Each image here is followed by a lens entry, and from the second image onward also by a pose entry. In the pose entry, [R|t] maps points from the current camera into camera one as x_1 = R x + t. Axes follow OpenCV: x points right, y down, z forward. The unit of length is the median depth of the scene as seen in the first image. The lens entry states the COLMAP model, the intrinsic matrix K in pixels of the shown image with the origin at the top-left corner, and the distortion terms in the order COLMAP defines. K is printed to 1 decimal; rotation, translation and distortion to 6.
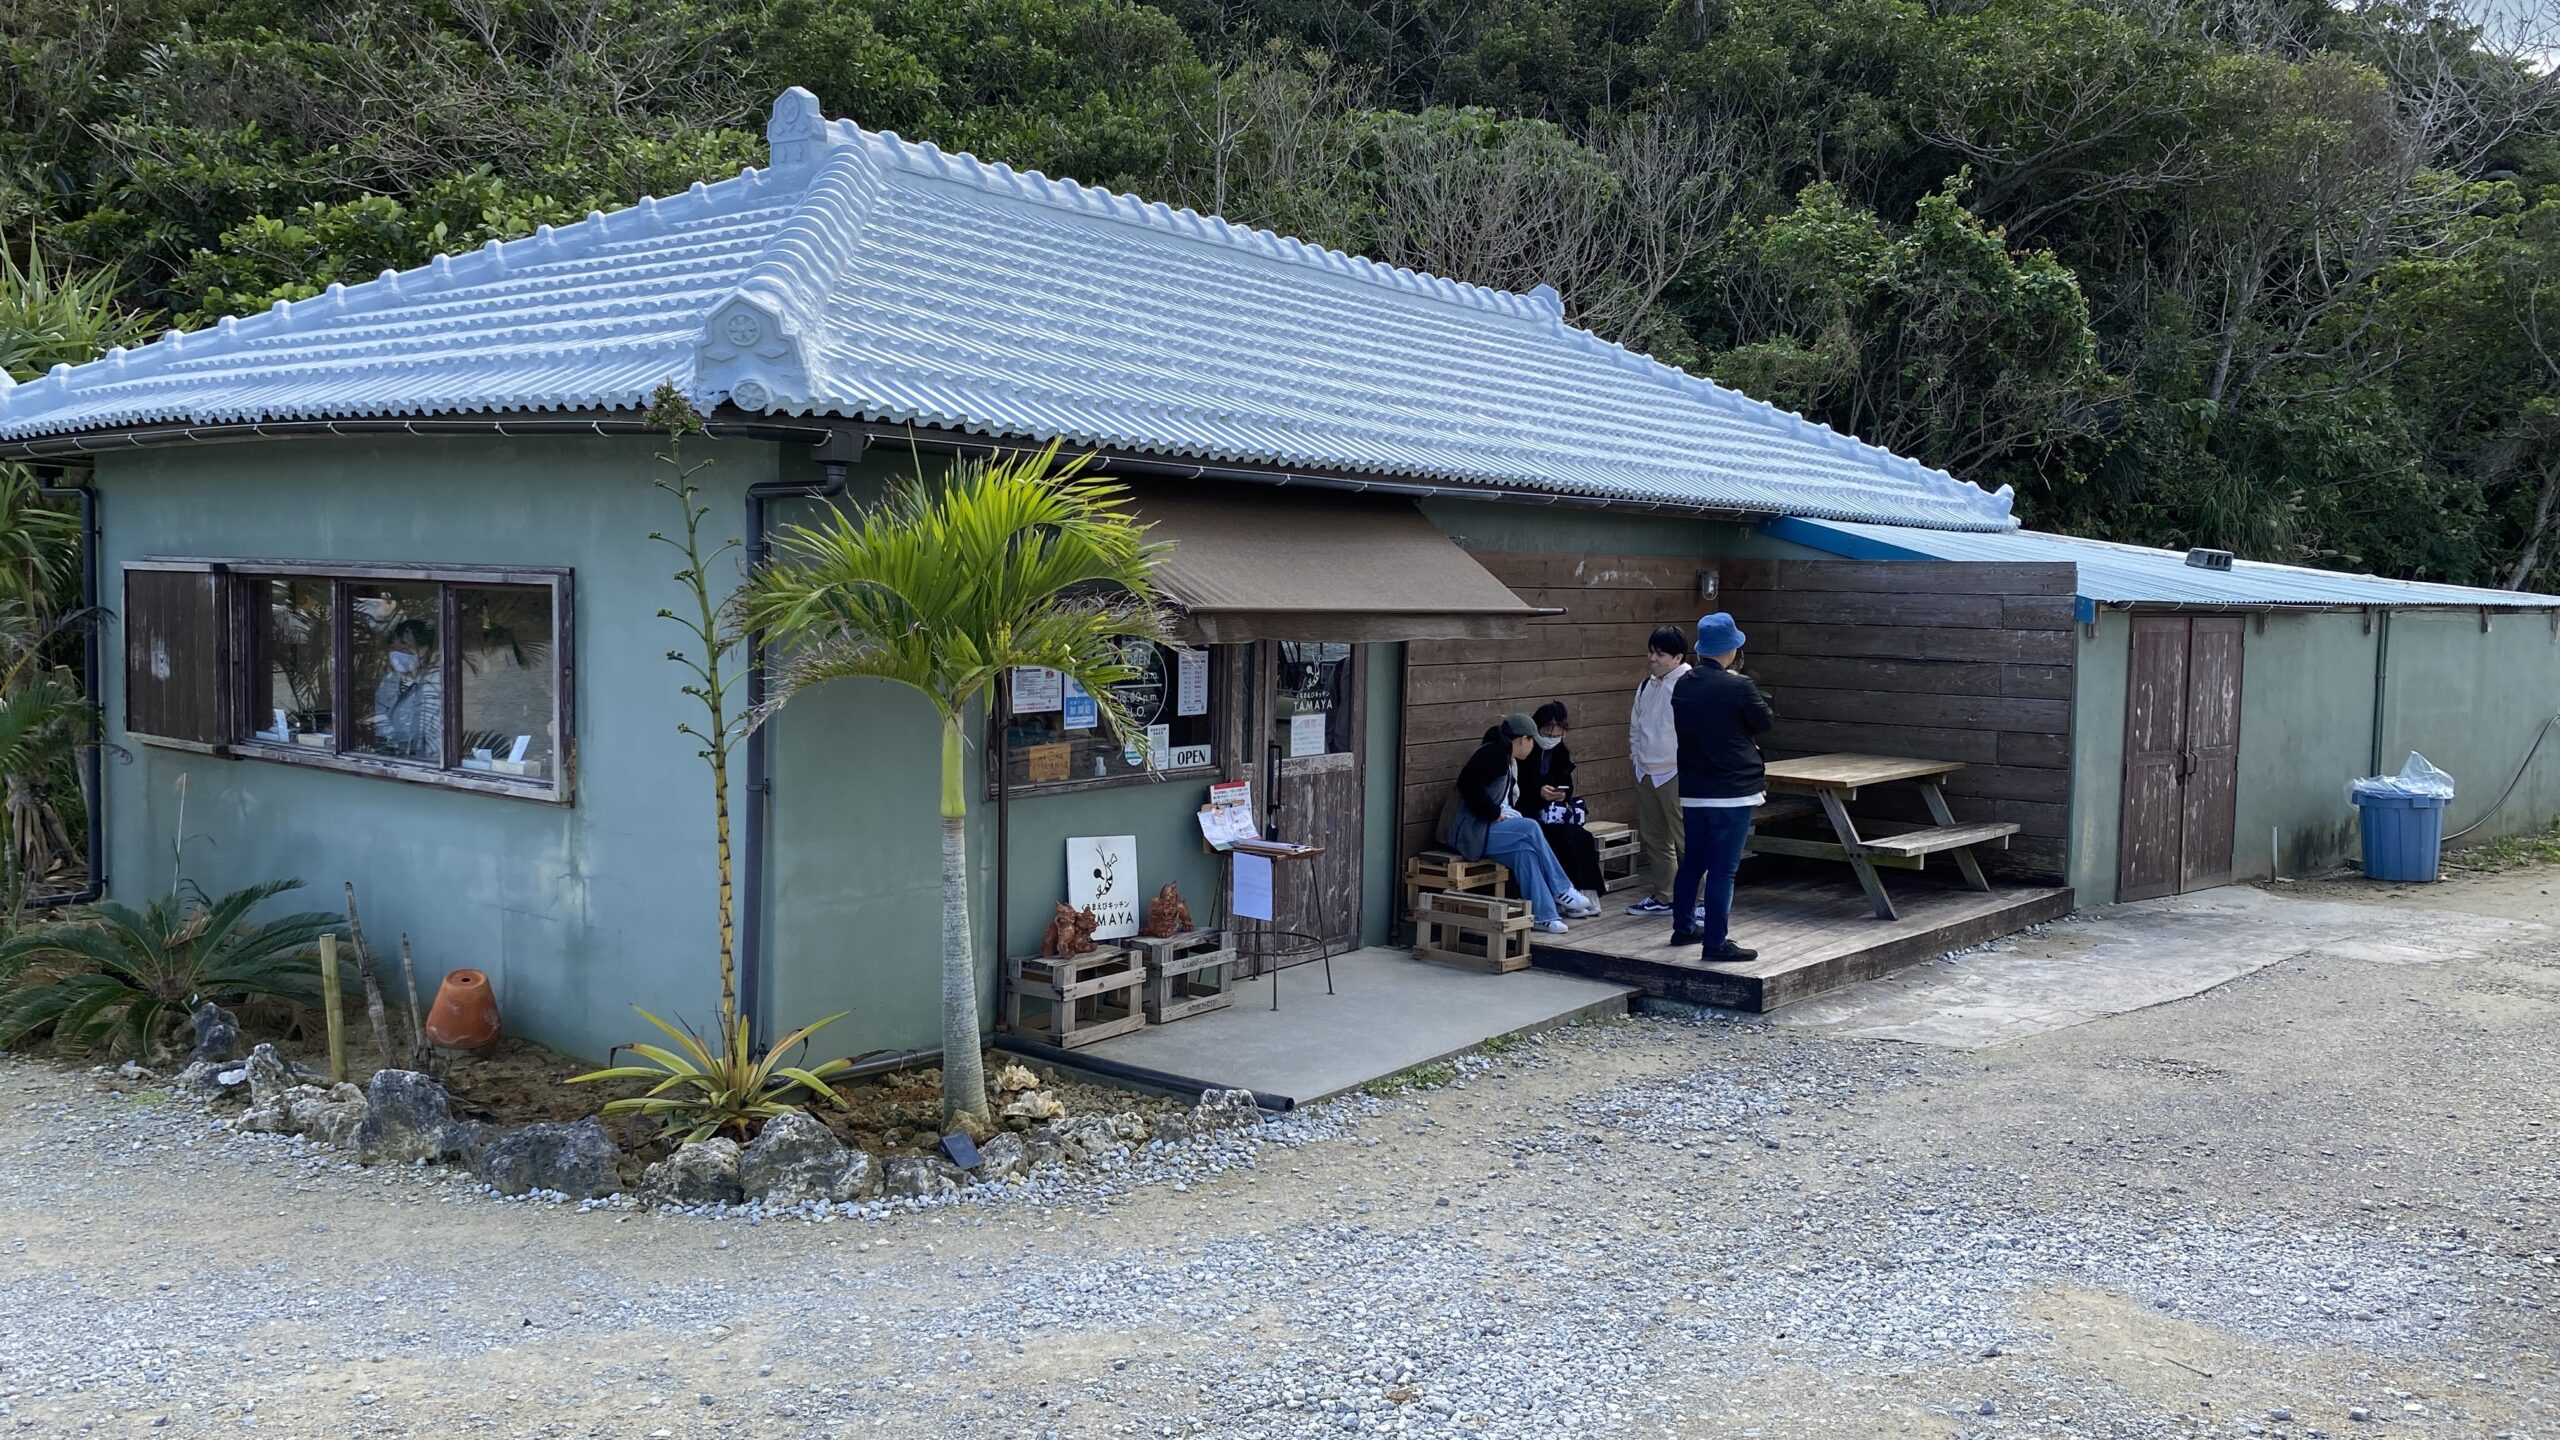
lens RADIAL K [[1959.0, 0, 1280.7], [0, 1959.0, 717.9], [0, 0, 1]] dist [0.023675, -0.006192]
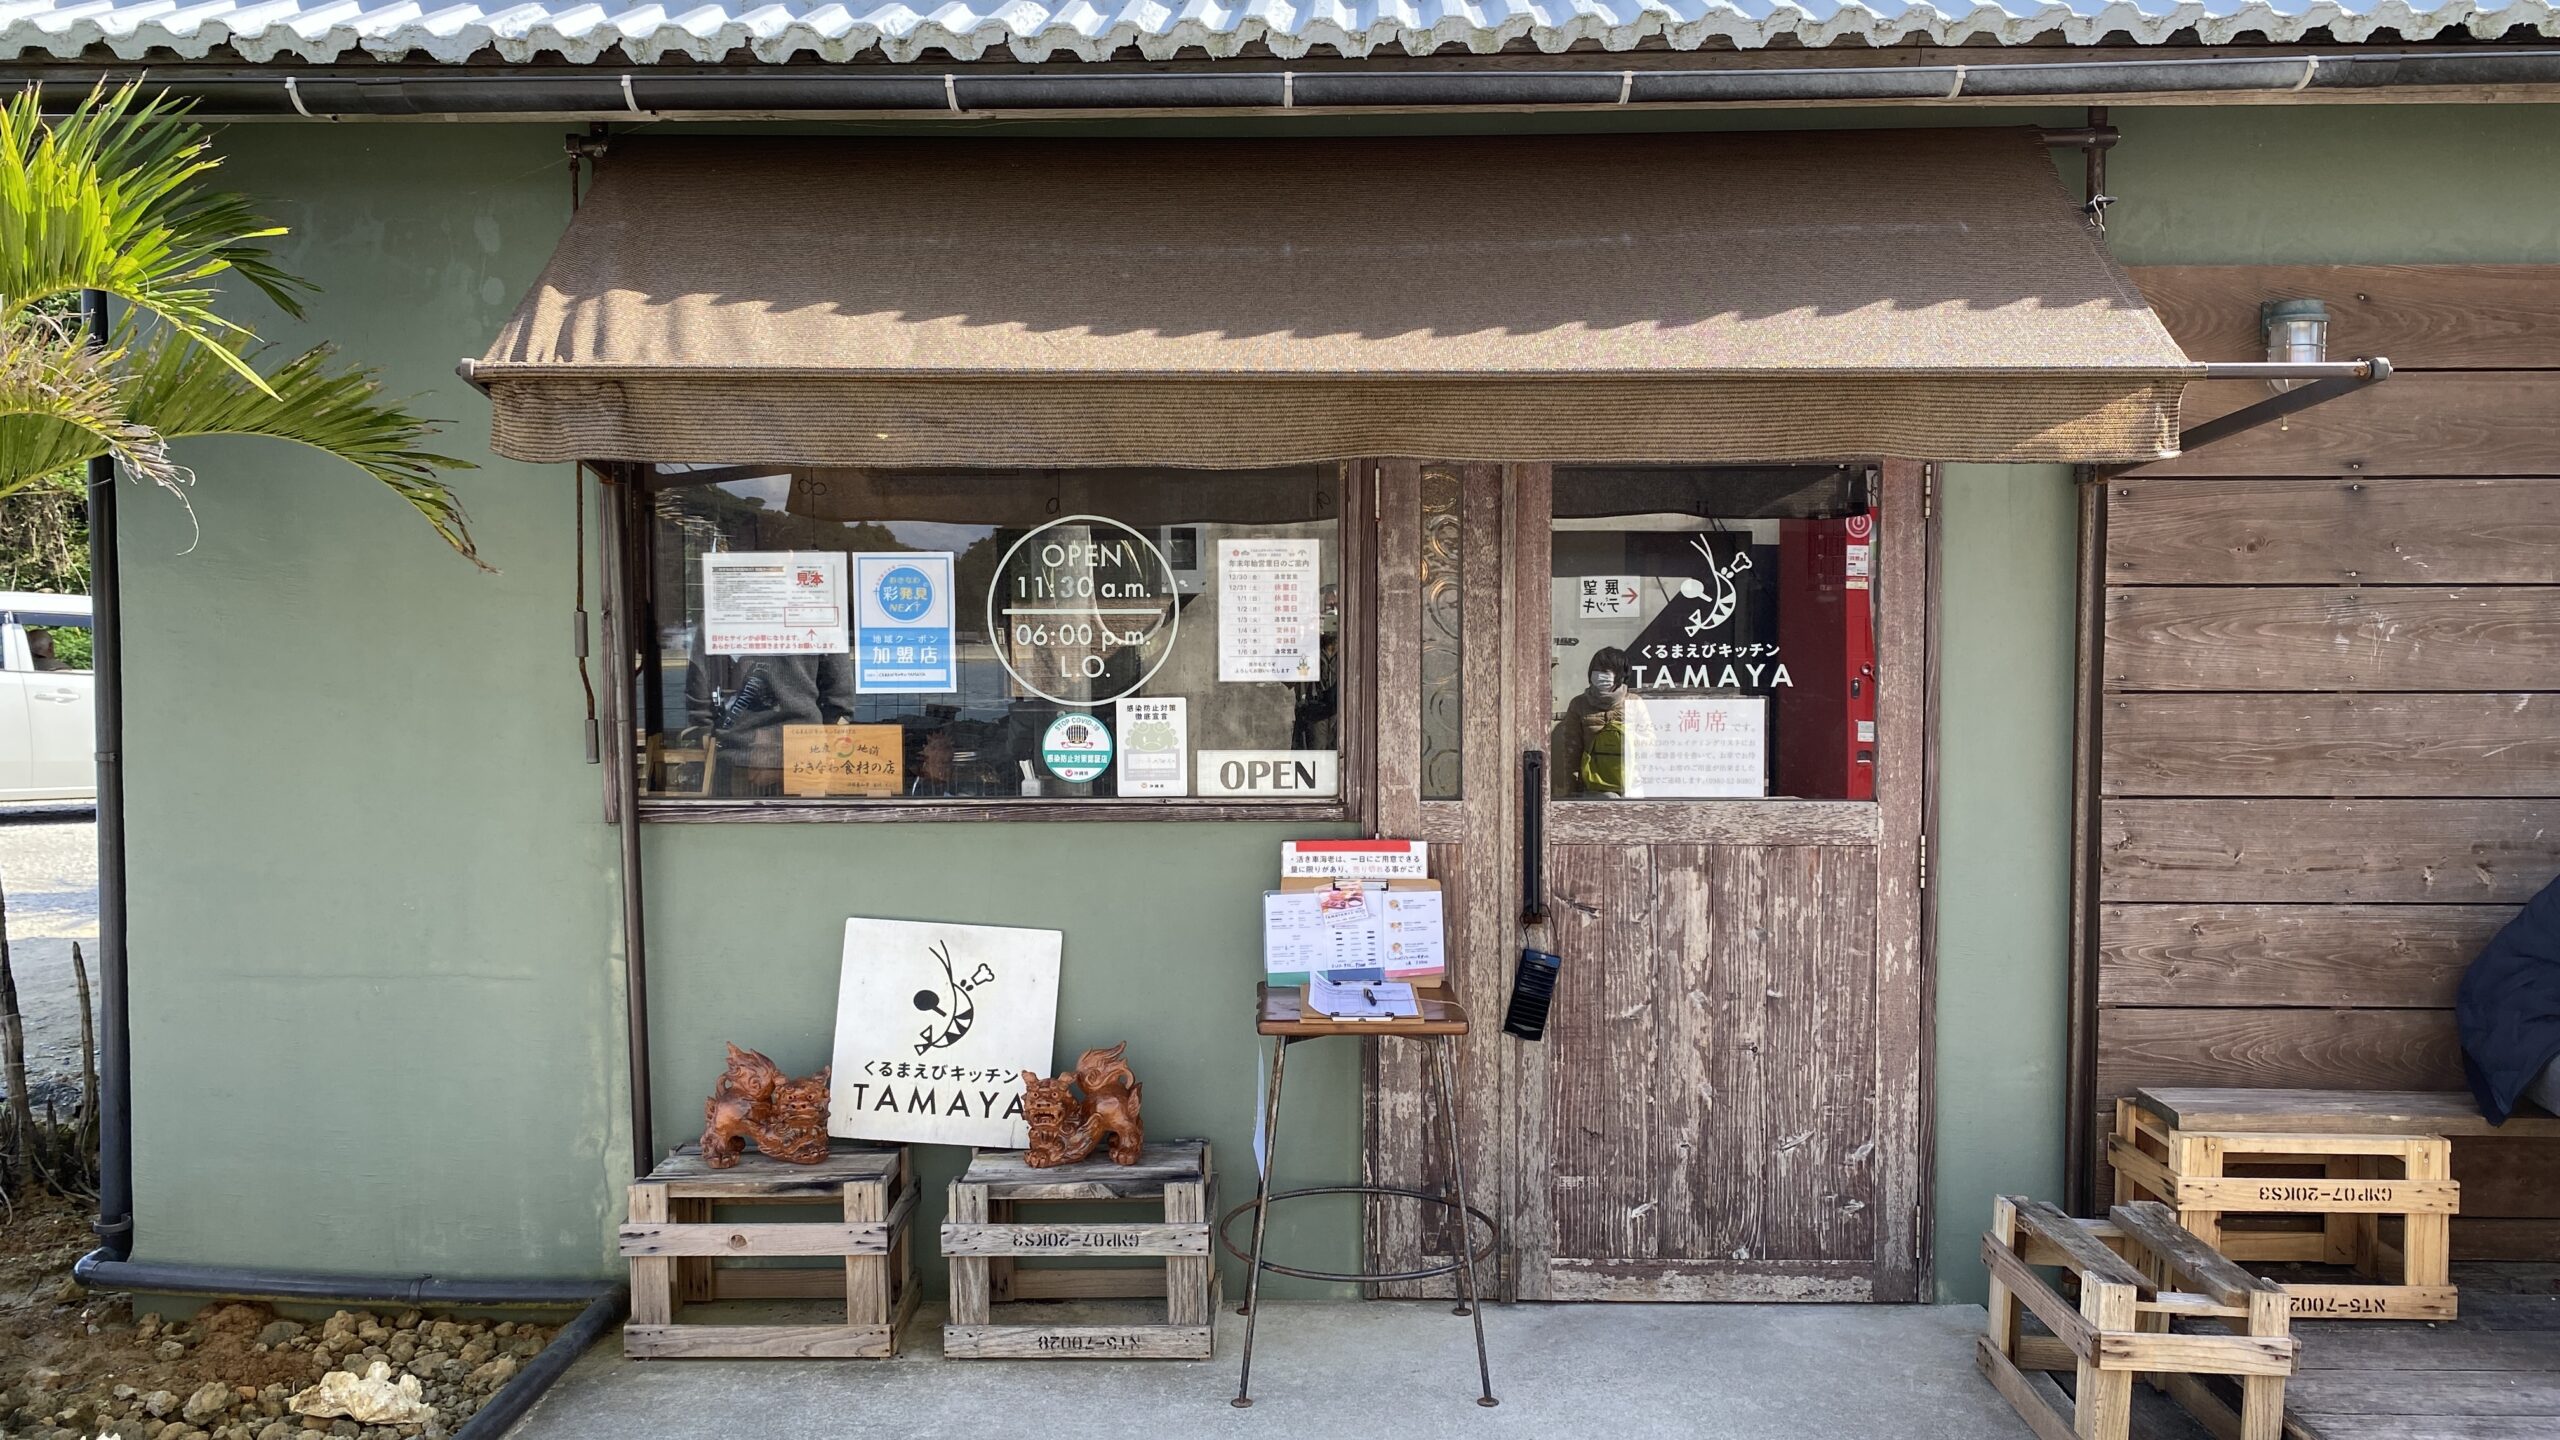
lens RADIAL K [[1959.0, 0, 1279.9], [0, 1959.0, 717.4], [0, 0, 1]] dist [0.023675, -0.006192]
pose [[0.577090, 0.020637, -0.816420, 0.324005], [-0.044404, 0.998995, -0.006136, 0.009531], [0.815472, 0.039793, 0.577426, 0.753015]]
